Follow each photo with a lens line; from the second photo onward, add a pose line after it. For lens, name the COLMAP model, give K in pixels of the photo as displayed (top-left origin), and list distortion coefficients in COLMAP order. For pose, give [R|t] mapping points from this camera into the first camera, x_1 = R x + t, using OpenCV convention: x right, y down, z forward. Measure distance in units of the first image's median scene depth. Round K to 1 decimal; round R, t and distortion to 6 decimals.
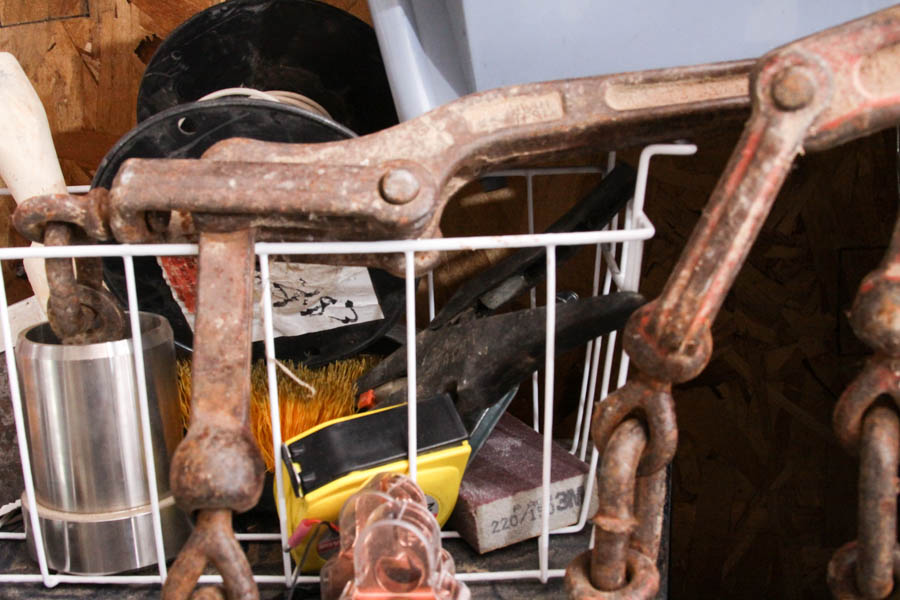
lens RADIAL K [[1113.5, 0, 450.0], [0, 1113.5, 300.0], [0, 0, 1]] dist [-0.179734, 0.092022]
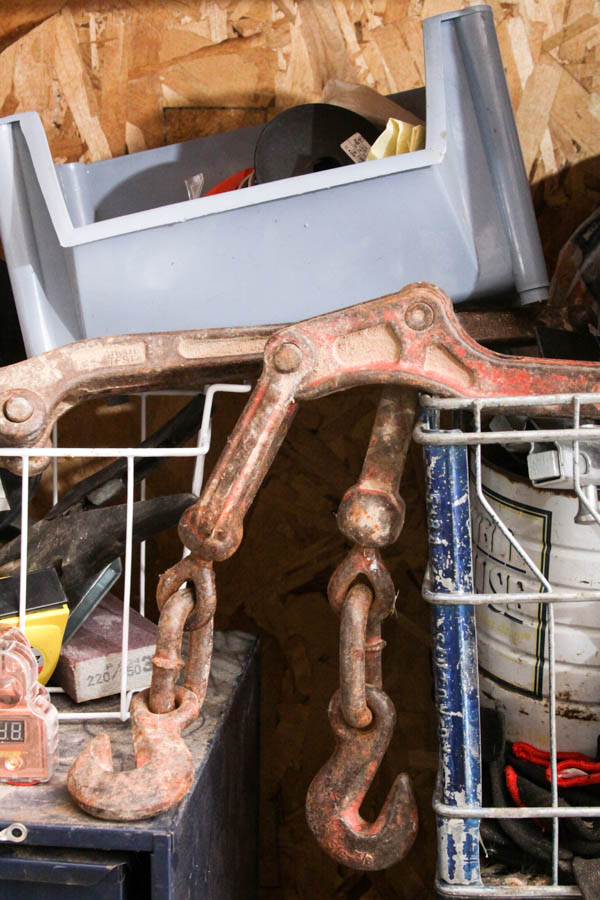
lens RADIAL K [[1456.9, 0, 300.0], [0, 1456.9, 450.0], [0, 0, 1]] dist [-0.117477, 0.024110]
pose [[0.992757, 0.046384, 0.110828, 0.097998], [-0.041269, 0.997994, -0.048010, 0.018957], [-0.112832, 0.043088, 0.992679, -0.774223]]
